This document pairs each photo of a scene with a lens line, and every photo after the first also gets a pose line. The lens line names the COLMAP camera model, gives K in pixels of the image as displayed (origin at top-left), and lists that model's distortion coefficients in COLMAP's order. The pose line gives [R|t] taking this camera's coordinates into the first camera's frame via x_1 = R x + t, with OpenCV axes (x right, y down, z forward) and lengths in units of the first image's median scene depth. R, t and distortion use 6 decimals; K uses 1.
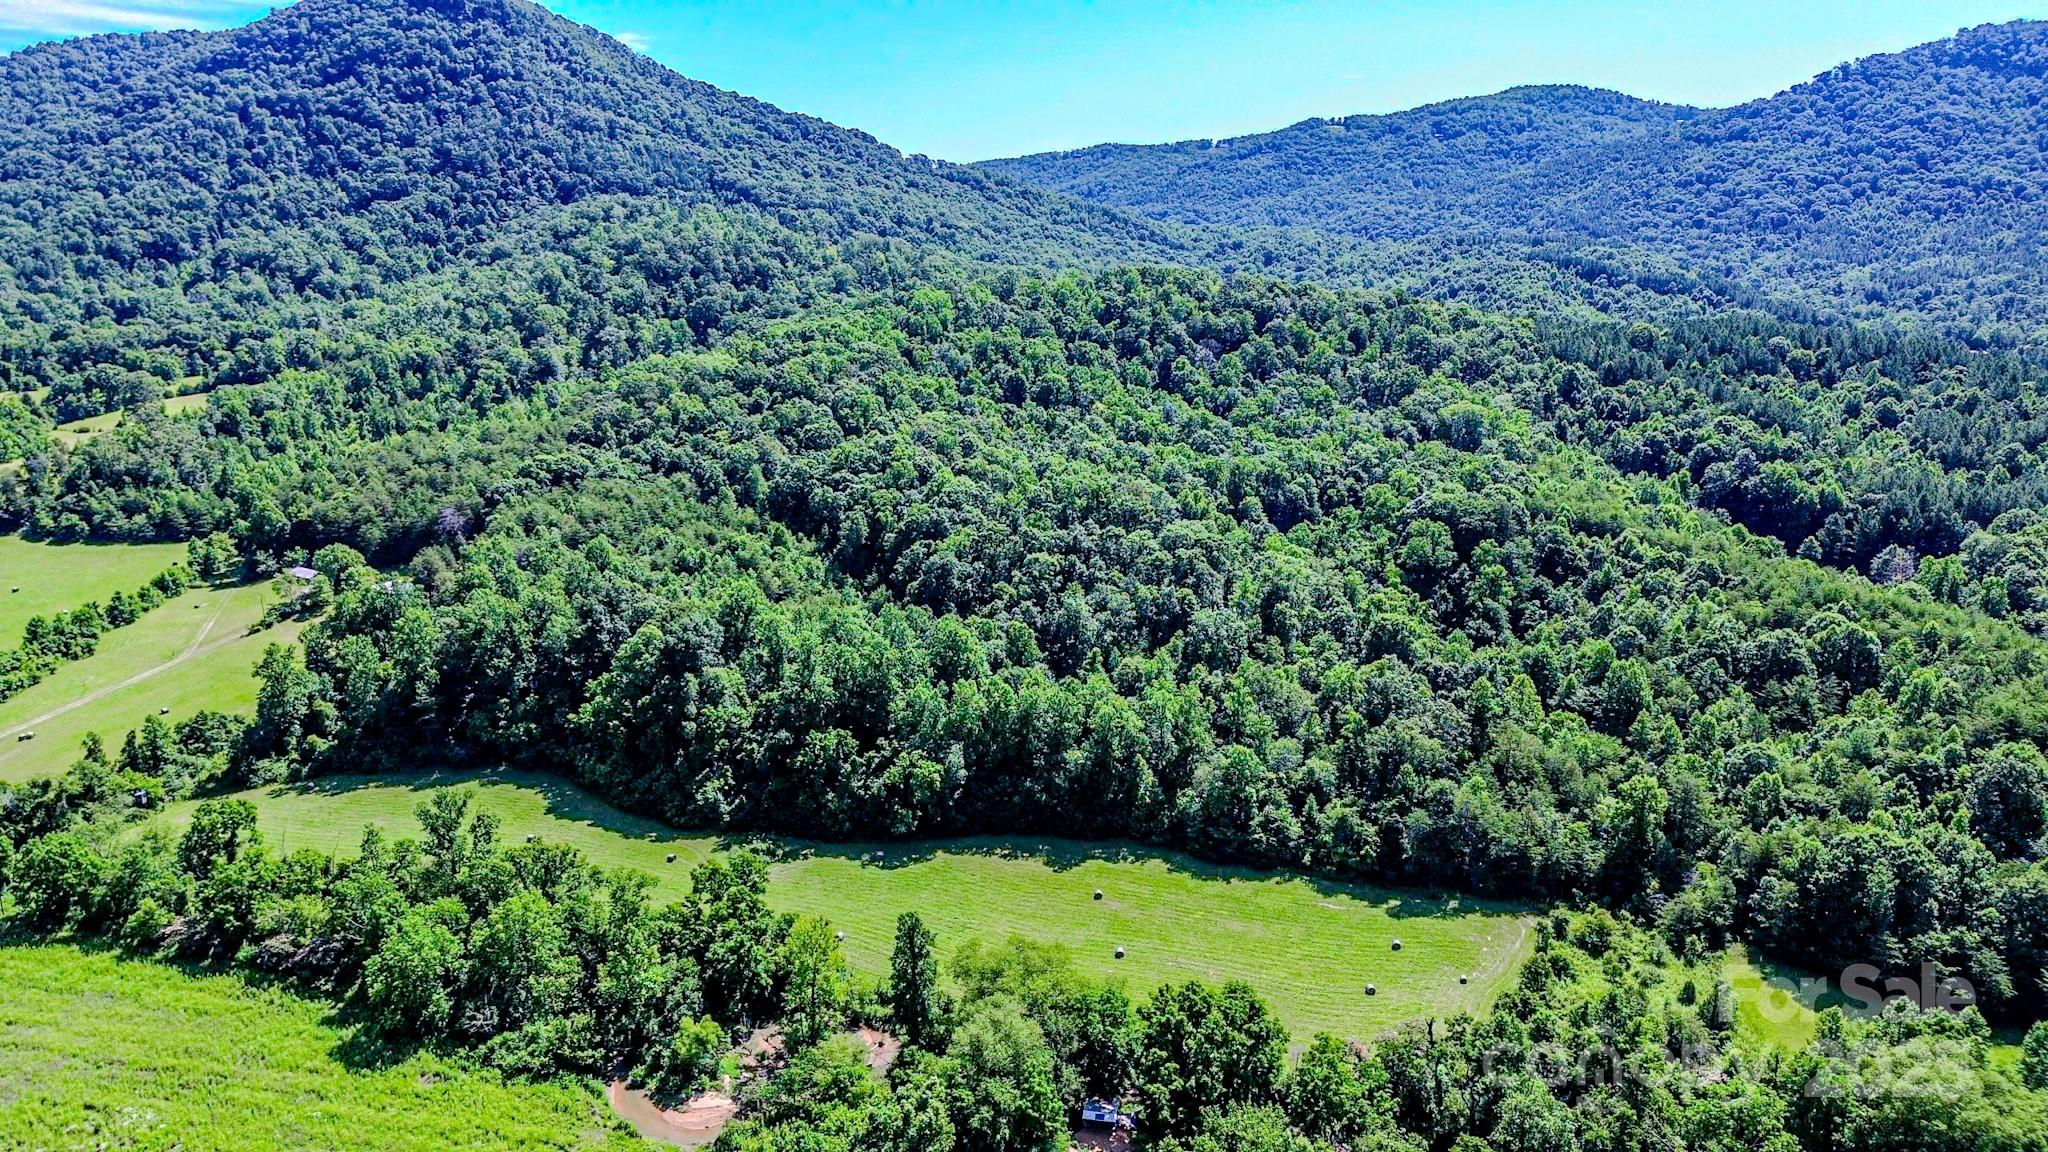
lens RADIAL K [[1452.9, 0, 1034.6], [0, 1452.9, 573.8], [0, 0, 1]] dist [0.064994, -0.063685]
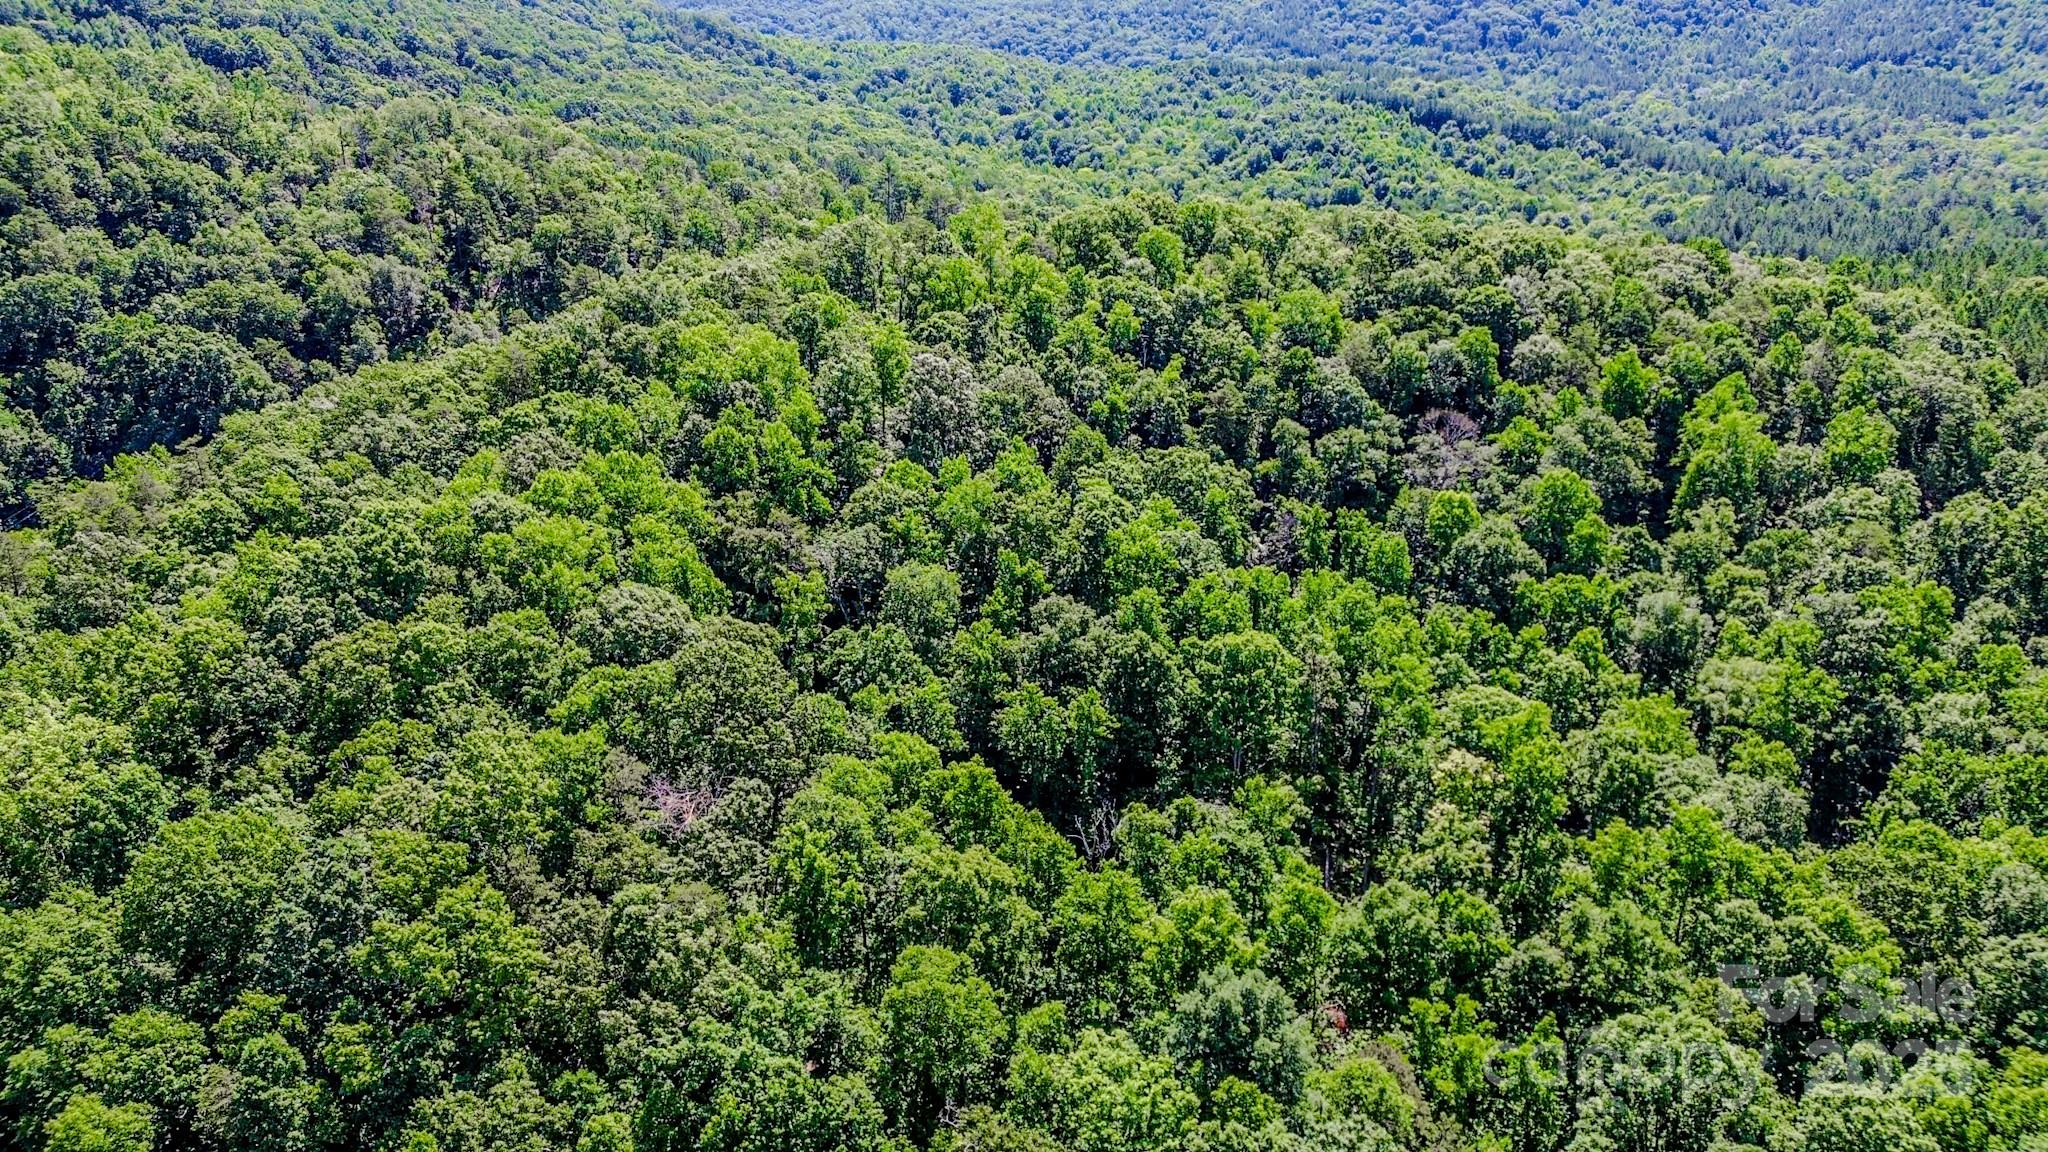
lens RADIAL K [[1452.9, 0, 1039.7], [0, 1452.9, 583.5], [0, 0, 1]] dist [0.064994, -0.063685]
pose [[0.946052, -0.119076, 0.301341, -0.057447], [0.078808, 0.986657, 0.142467, -0.089725], [-0.314284, -0.111033, 0.942813, 0.321002]]
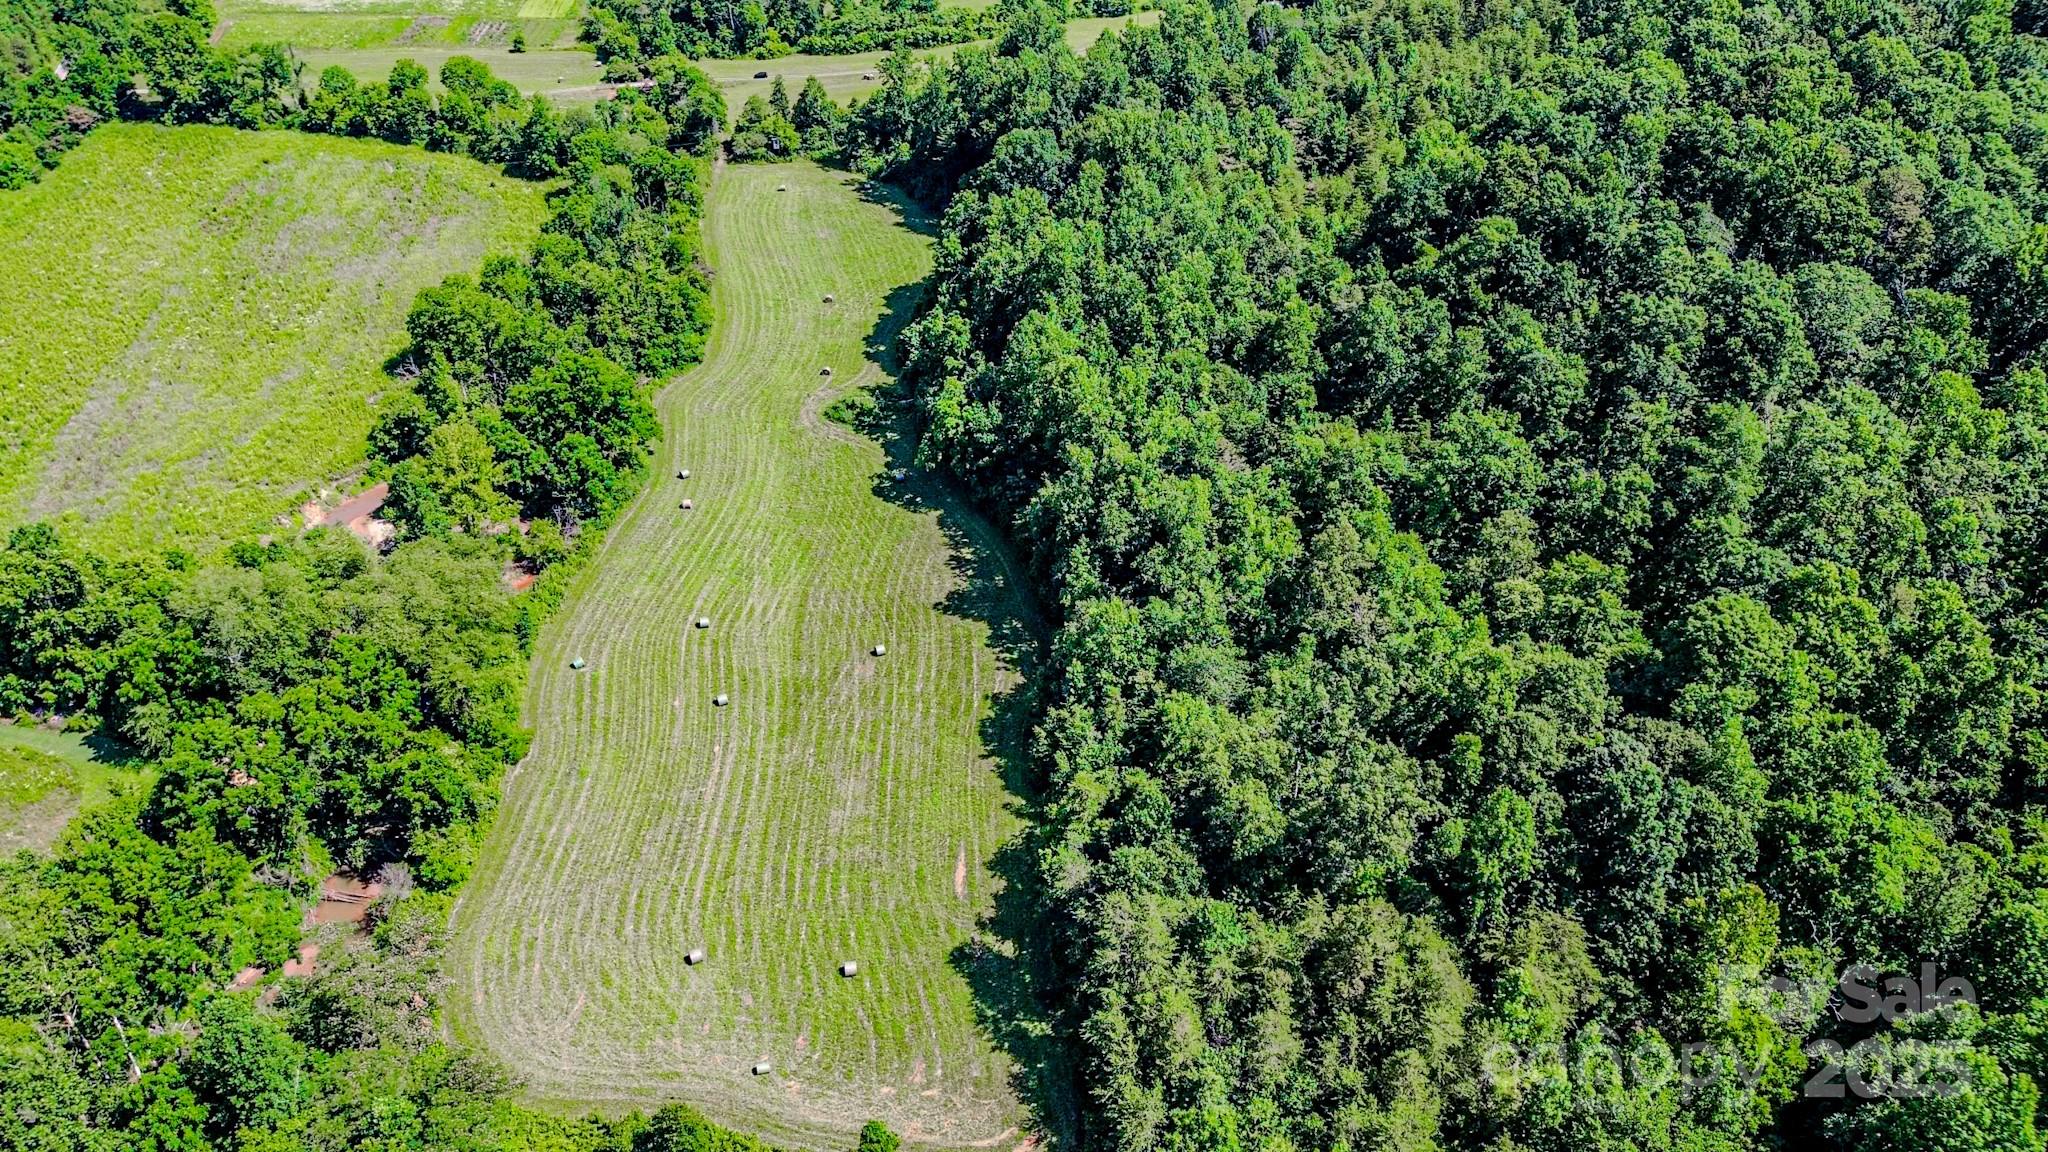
lens RADIAL K [[1452.9, 0, 1027.6], [0, 1452.9, 576.1], [0, 0, 1]] dist [0.064994, -0.063685]
pose [[0.365356, 0.524144, -0.769278, 0.134363], [-0.226322, 0.851629, 0.472765, -0.037278], [0.902936, 0.001377, 0.429773, 0.168249]]
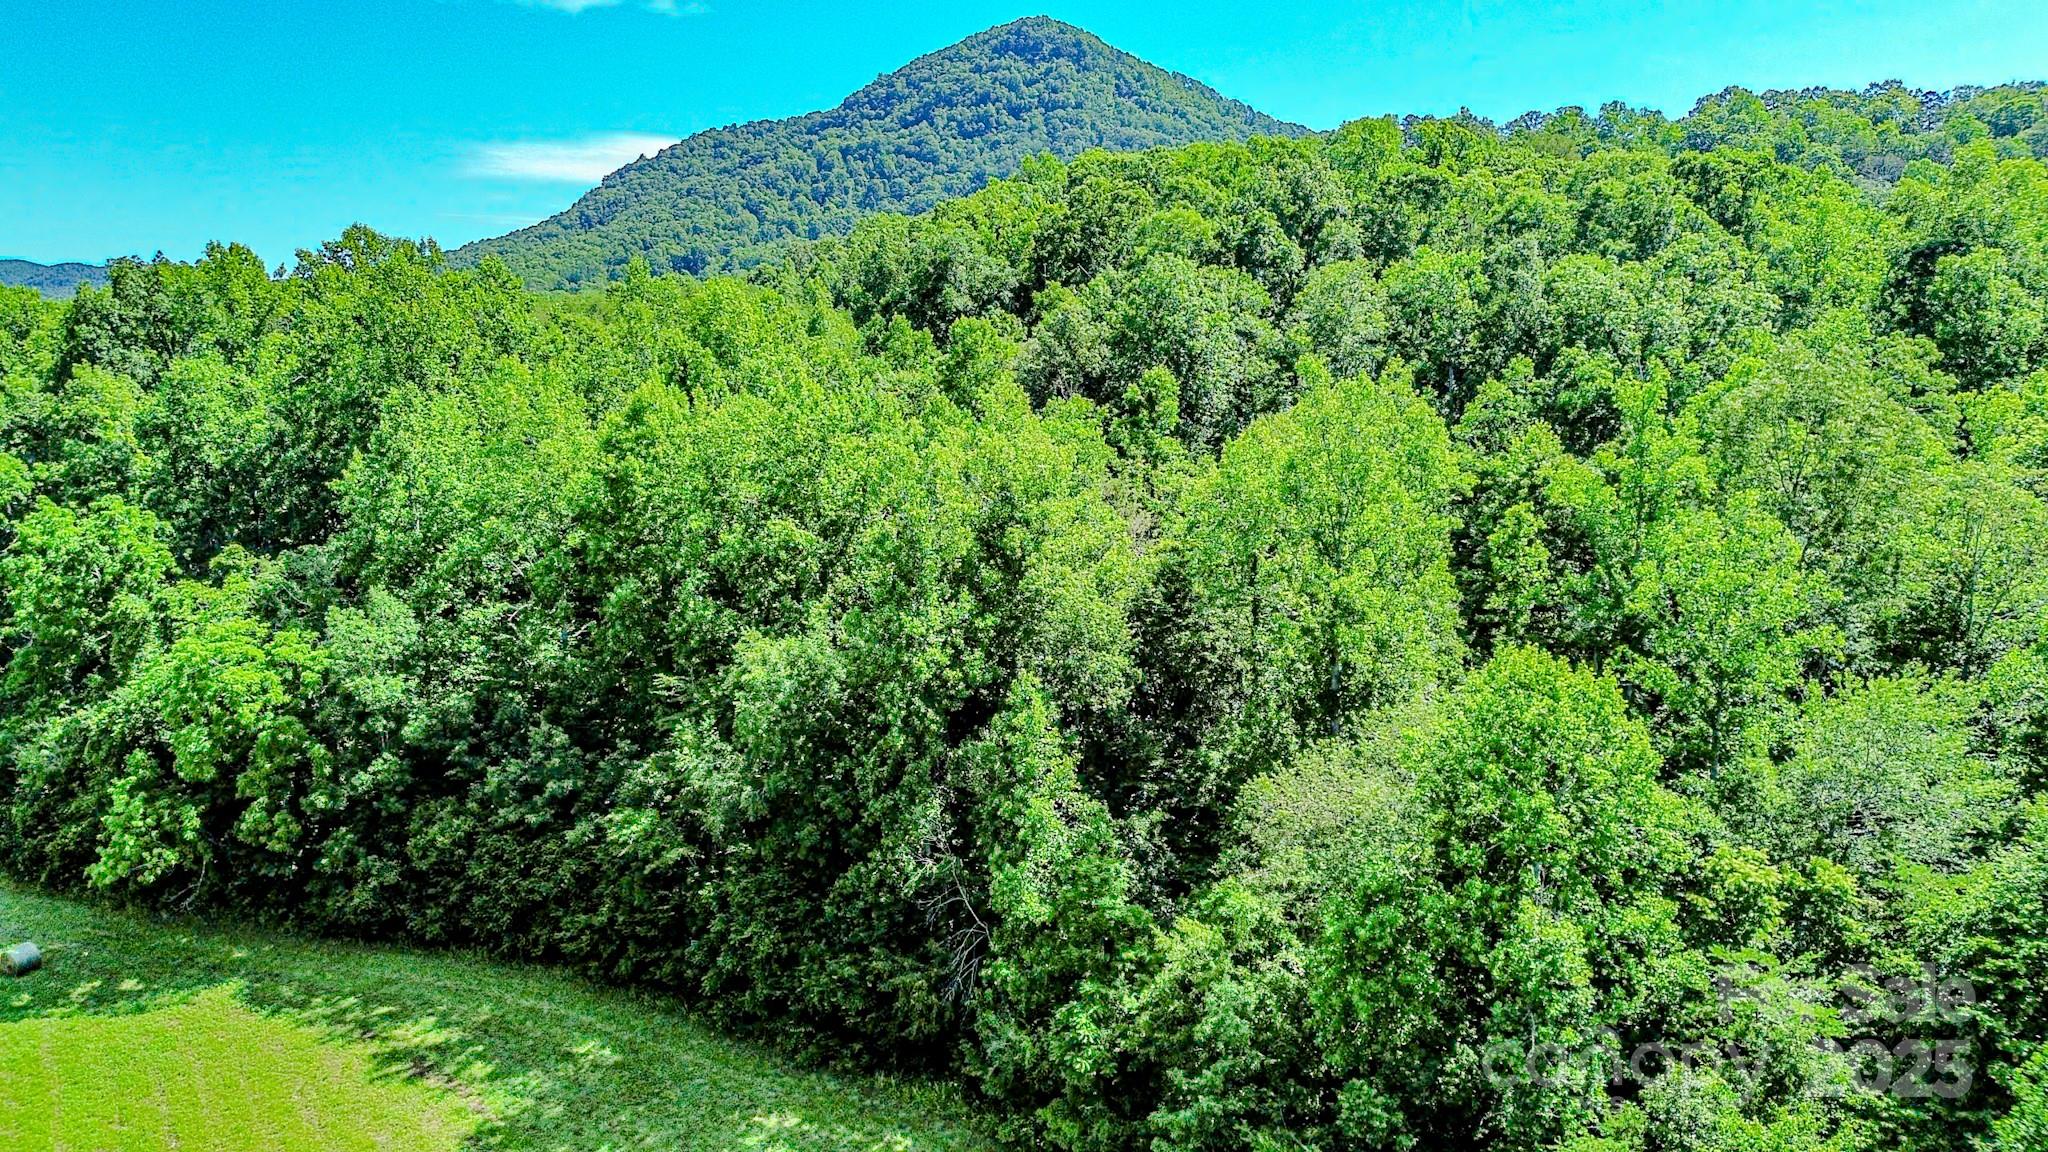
lens RADIAL K [[1452.9, 0, 1024.8], [0, 1452.9, 592.6], [0, 0, 1]] dist [0.064994, -0.063685]
pose [[0.903380, 0.067072, -0.423564, 0.037290], [-0.100859, 0.993218, -0.057835, 0.029793], [0.416813, 0.094967, 0.904018, 0.195418]]
